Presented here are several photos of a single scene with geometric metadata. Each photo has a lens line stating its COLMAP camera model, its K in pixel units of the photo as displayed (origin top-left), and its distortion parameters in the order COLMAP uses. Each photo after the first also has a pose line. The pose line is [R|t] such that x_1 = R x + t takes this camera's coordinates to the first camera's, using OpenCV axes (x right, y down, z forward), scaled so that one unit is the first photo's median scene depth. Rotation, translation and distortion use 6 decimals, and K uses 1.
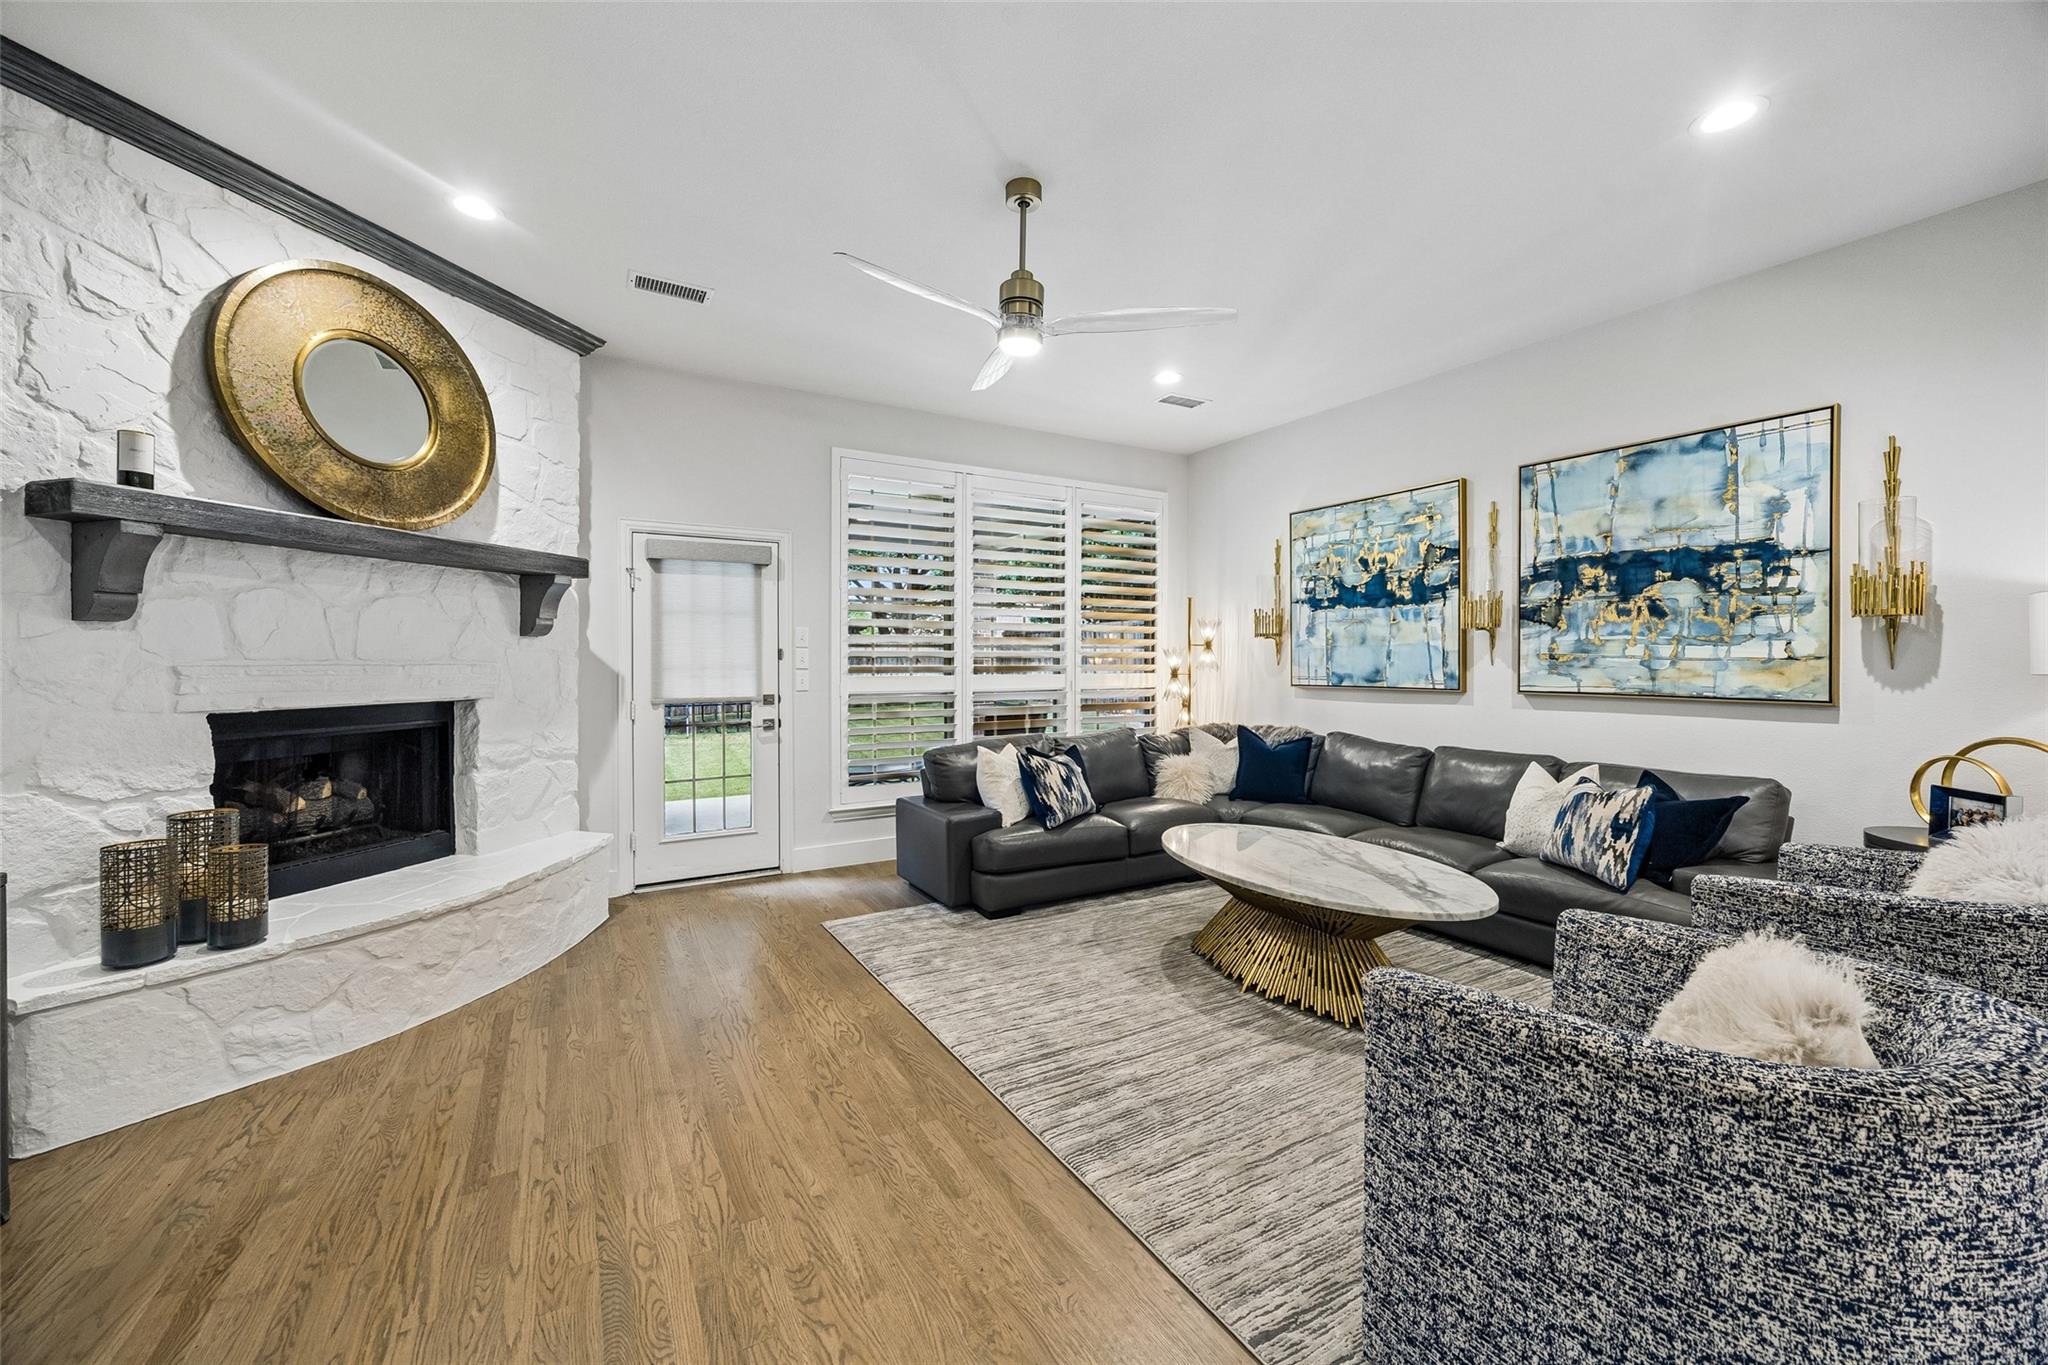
lens RADIAL K [[797.1, 0, 1035.3], [0, 797.1, 659.8], [0, 0, 1]] dist [-0.003264, 0.000414]
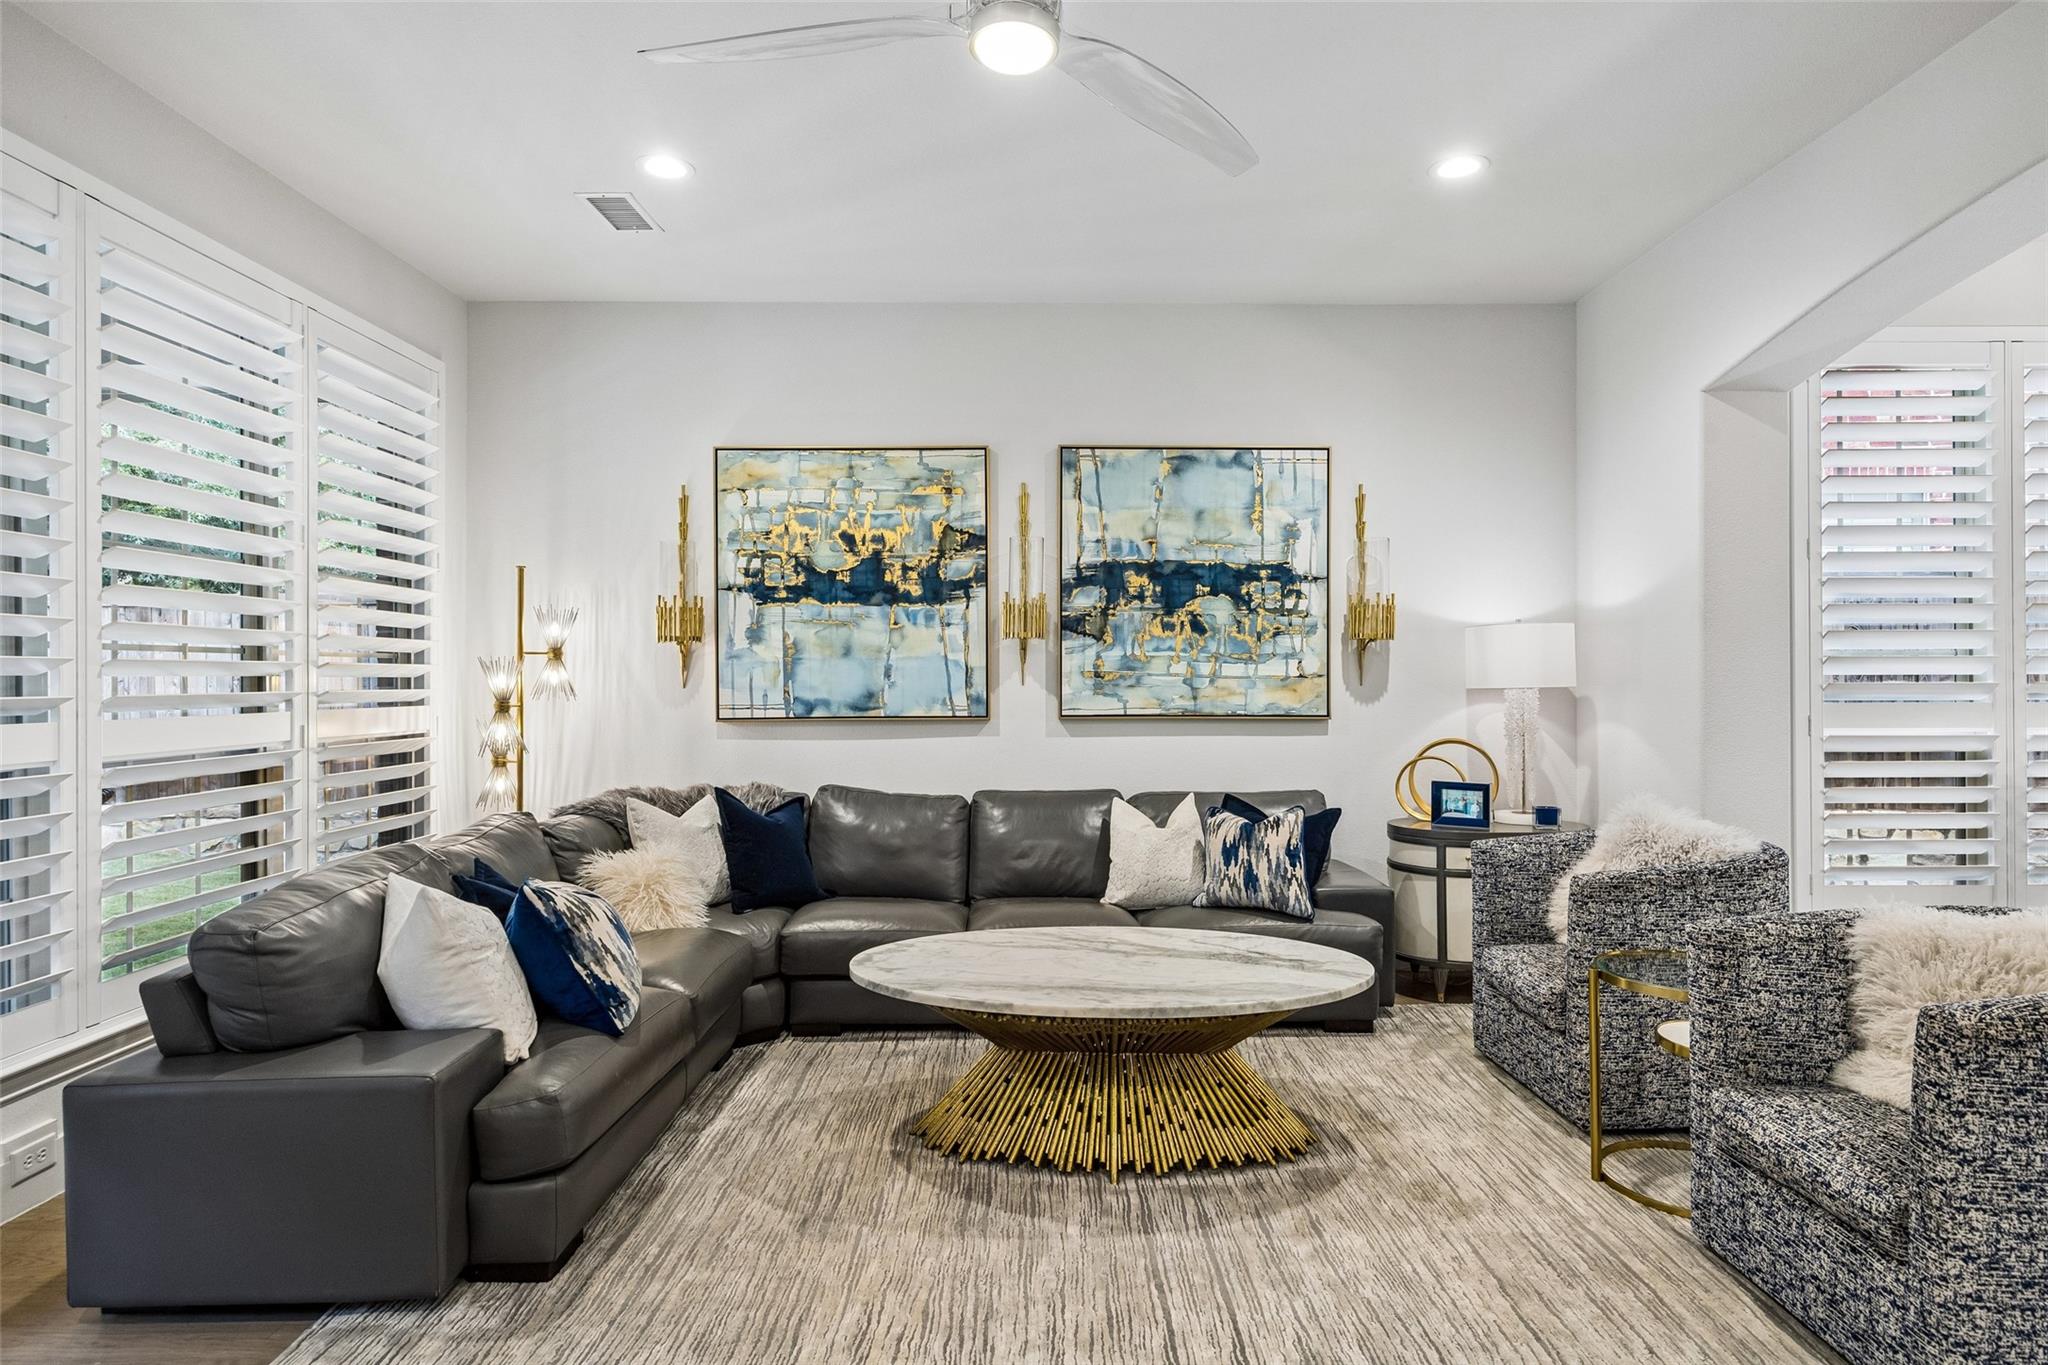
lens RADIAL K [[1116.9, 0, 1027.9], [0, 1116.9, 685.3], [0, 0, 1]] dist [-0.004049, -0.000813]
pose [[0.499623, -0.005489, 0.866225, -0.460152], [0.002643, 0.999985, 0.004812, 0.001730], [-0.866239, -0.000114, 0.499630, 0.486140]]
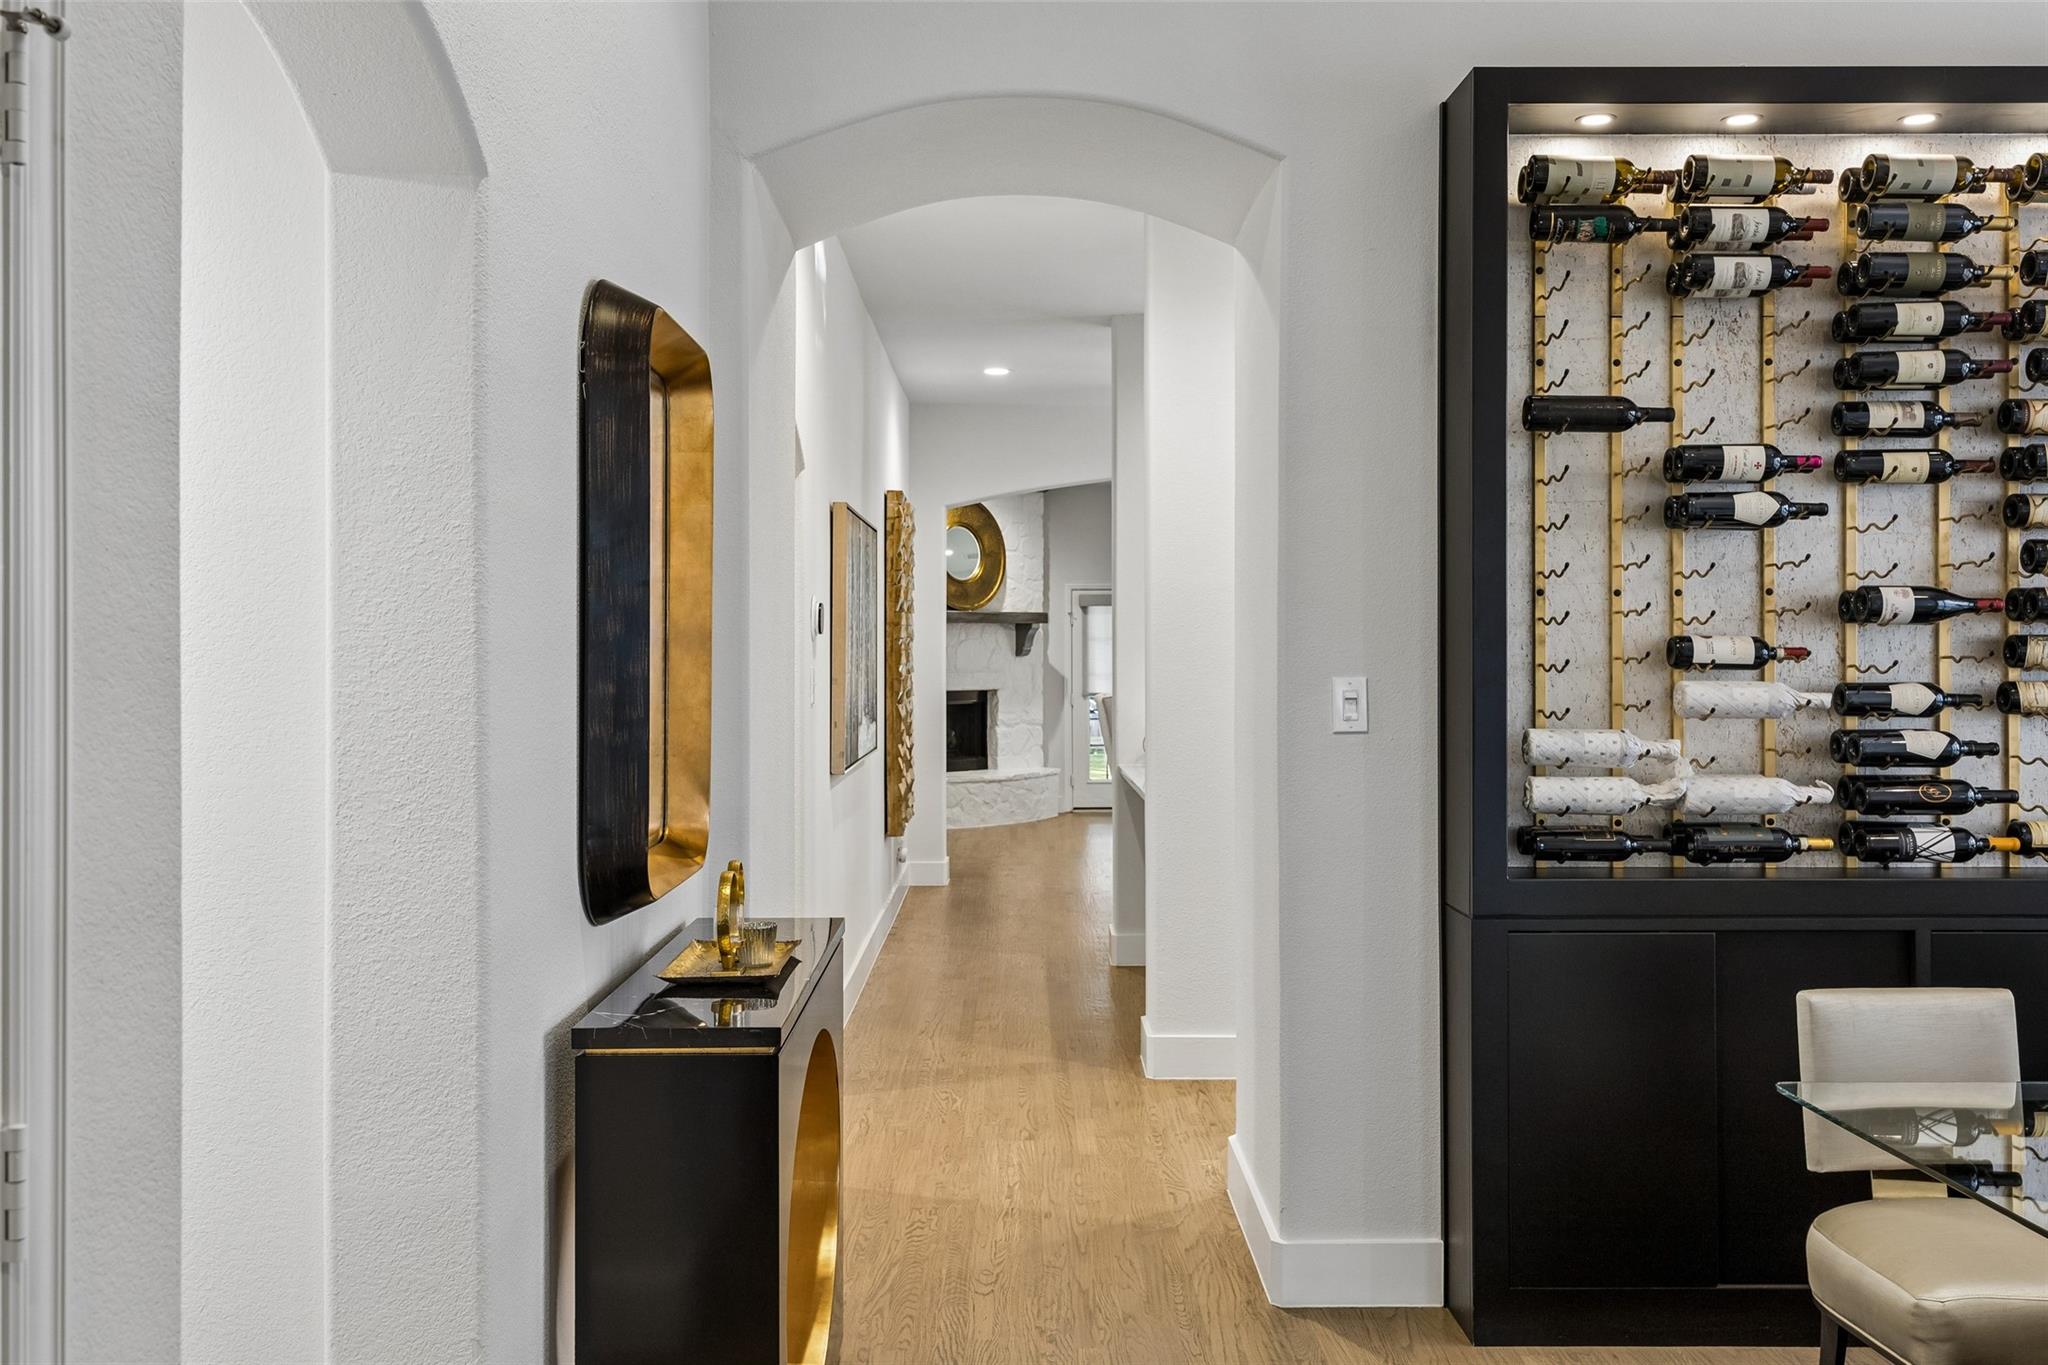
lens RADIAL K [[1883.1, 0, 1025.2], [0, 1883.1, 678.1], [0, 0, 1]] dist [0.000540, 0.000000]
pose [[0.864414, 0.004775, -0.502758, 1.551121], [0.001404, 0.999928, 0.011911, -0.030481], [0.502779, -0.011002, 0.864345, -2.733866]]
